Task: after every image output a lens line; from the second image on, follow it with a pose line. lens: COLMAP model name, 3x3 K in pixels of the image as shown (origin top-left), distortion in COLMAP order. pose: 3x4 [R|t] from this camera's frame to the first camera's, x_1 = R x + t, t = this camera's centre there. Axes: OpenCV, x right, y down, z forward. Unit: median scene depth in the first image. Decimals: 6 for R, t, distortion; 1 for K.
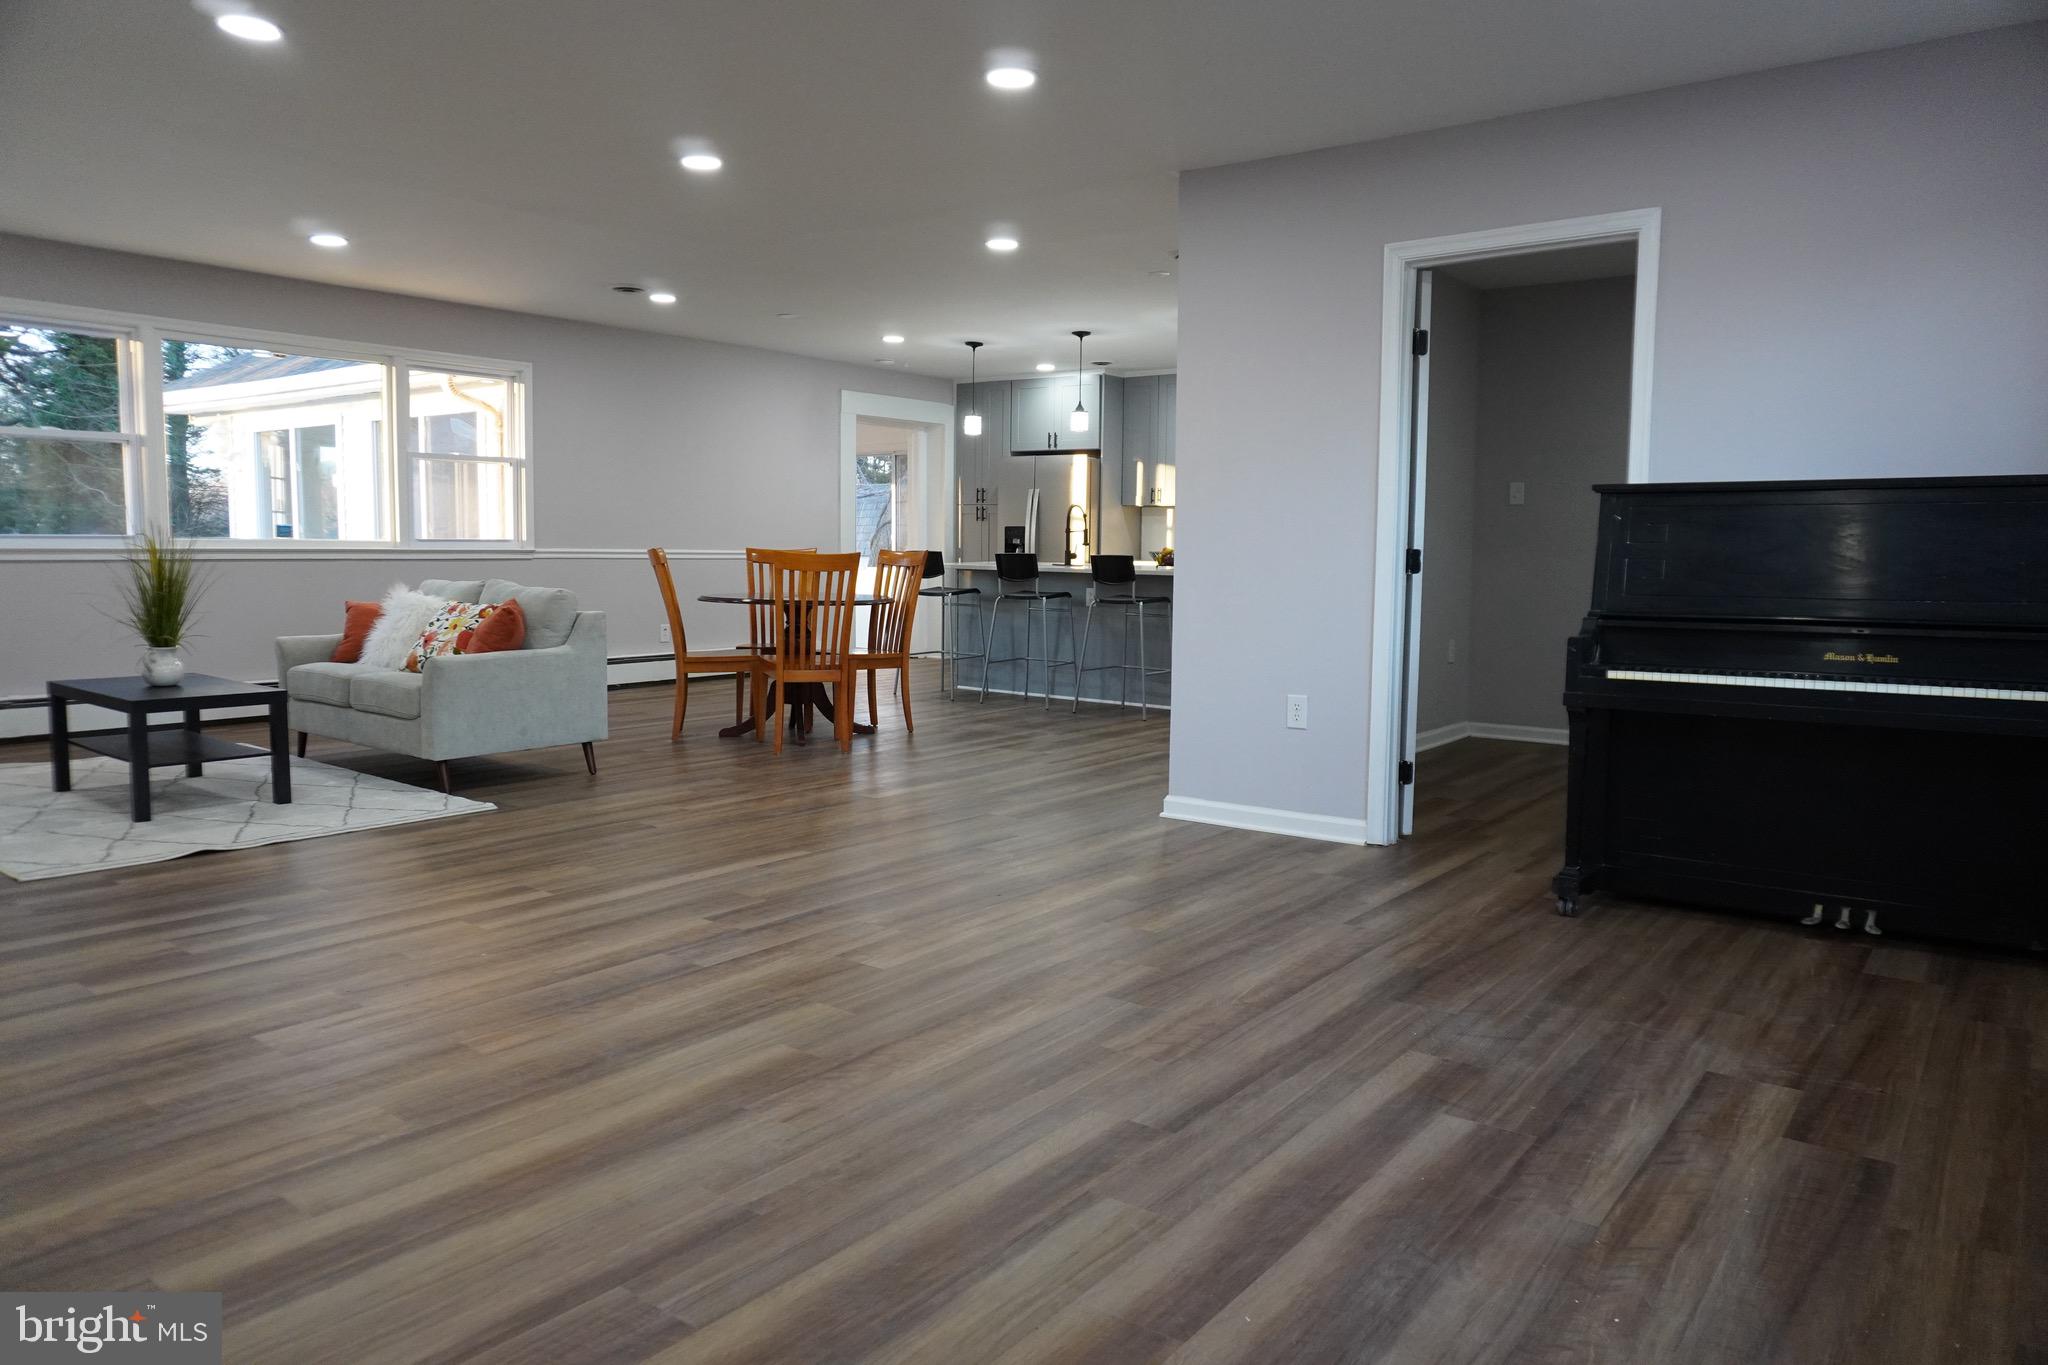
lens RADIAL K [[1375.0, 0, 1024.0], [0, 1375.0, 682.5], [0, 0, 1]] dist [-0.073292, 0.043409]
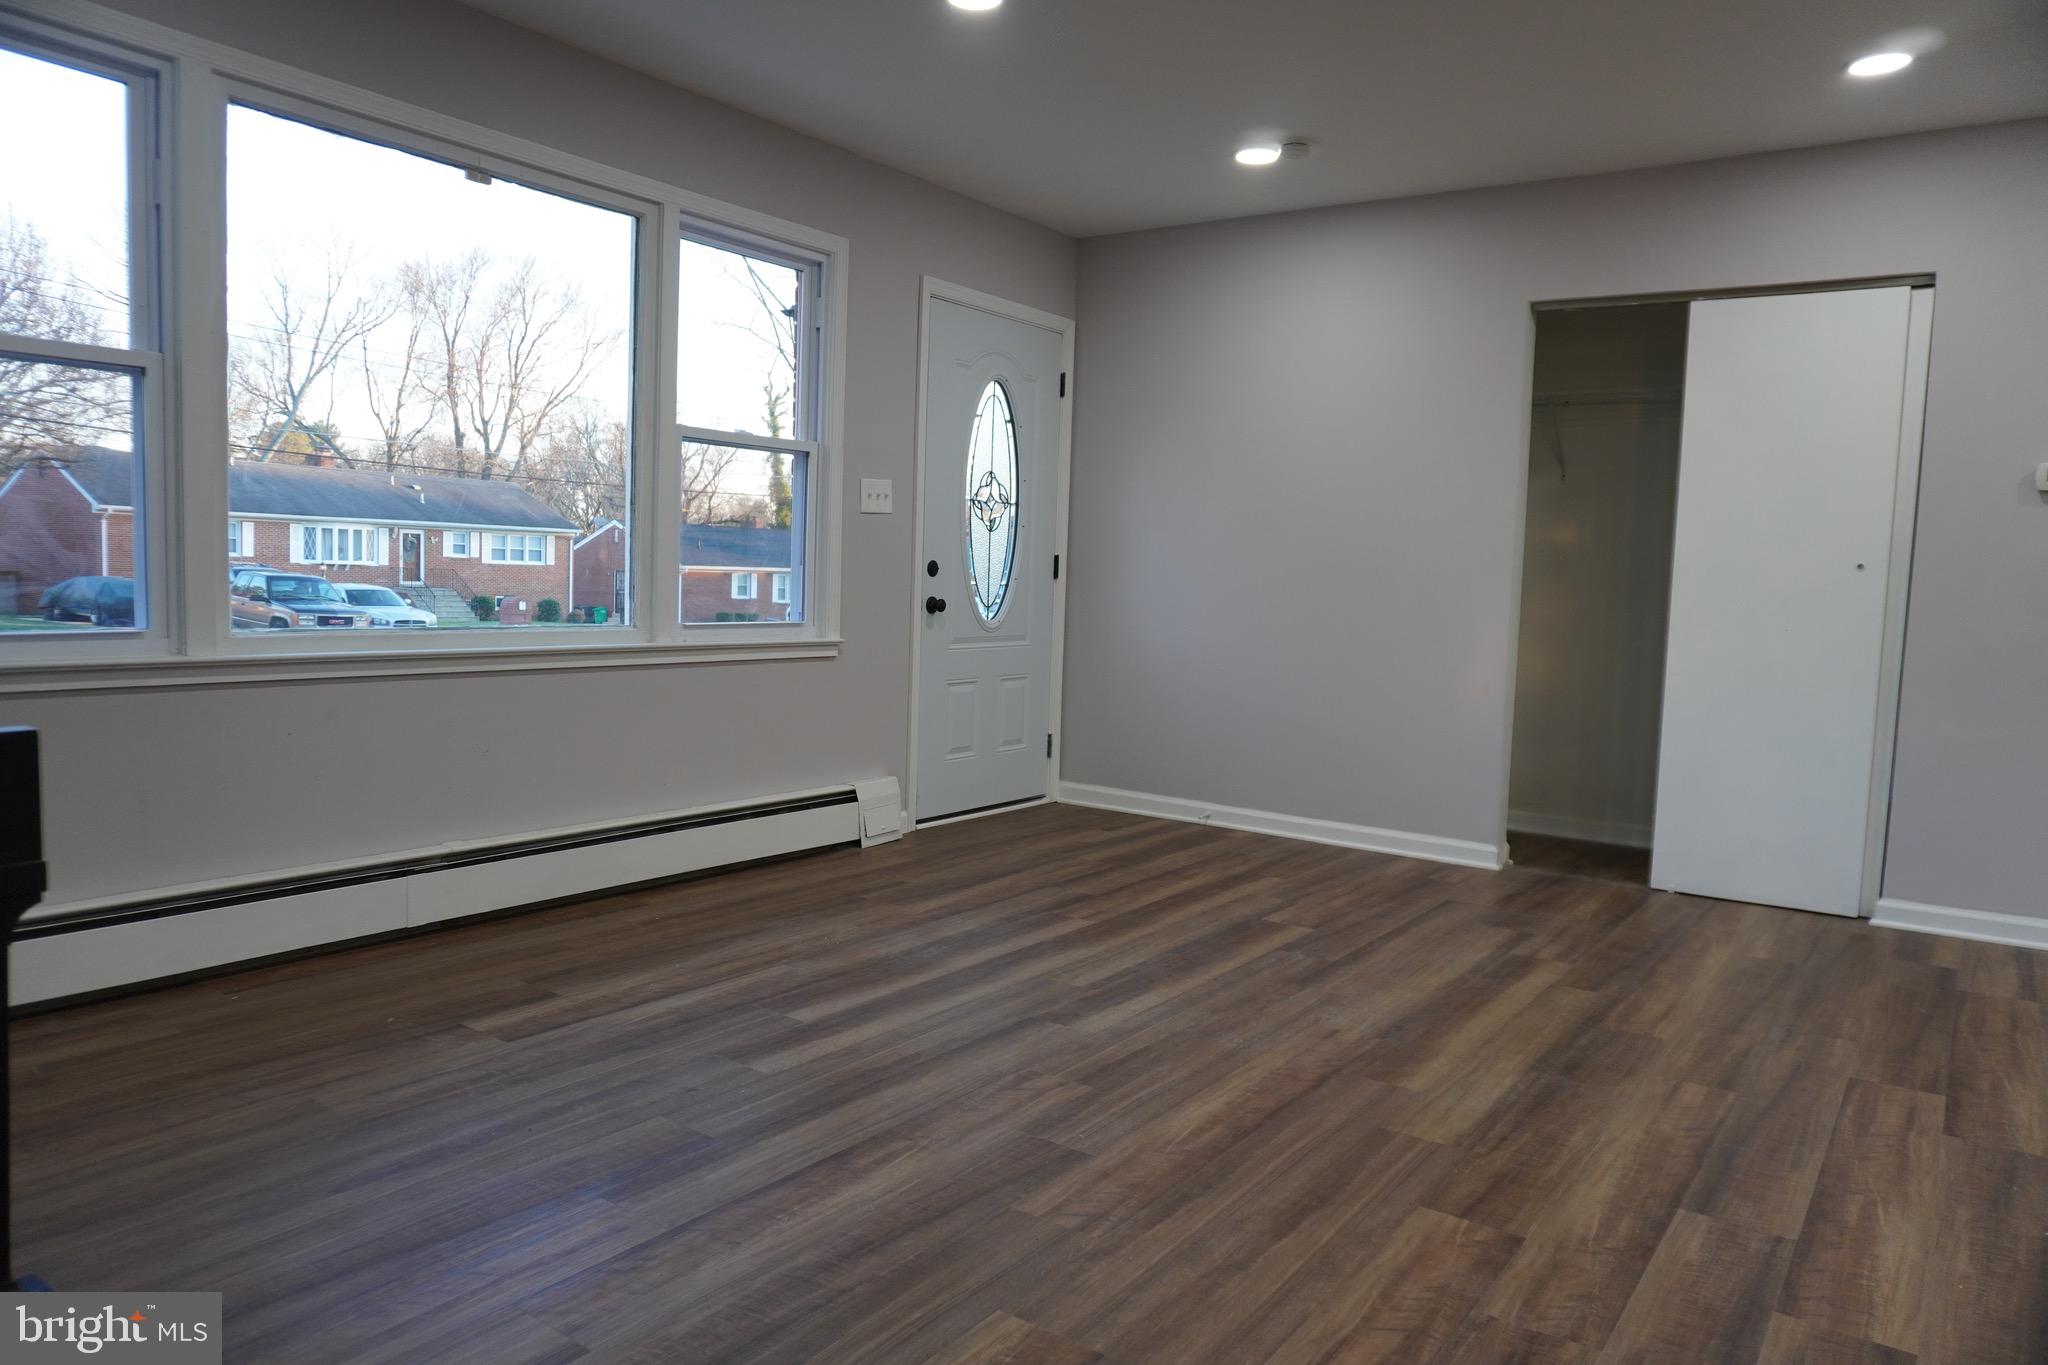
lens RADIAL K [[1375.0, 0, 1024.0], [0, 1375.0, 682.5], [0, 0, 1]] dist [-0.073292, 0.043409]
pose [[-0.998609, -0.040544, -0.033716, 0.151253], [-0.046055, 0.981996, 0.183203, -0.189050], [0.025681, 0.184501, -0.982497, 1.934267]]
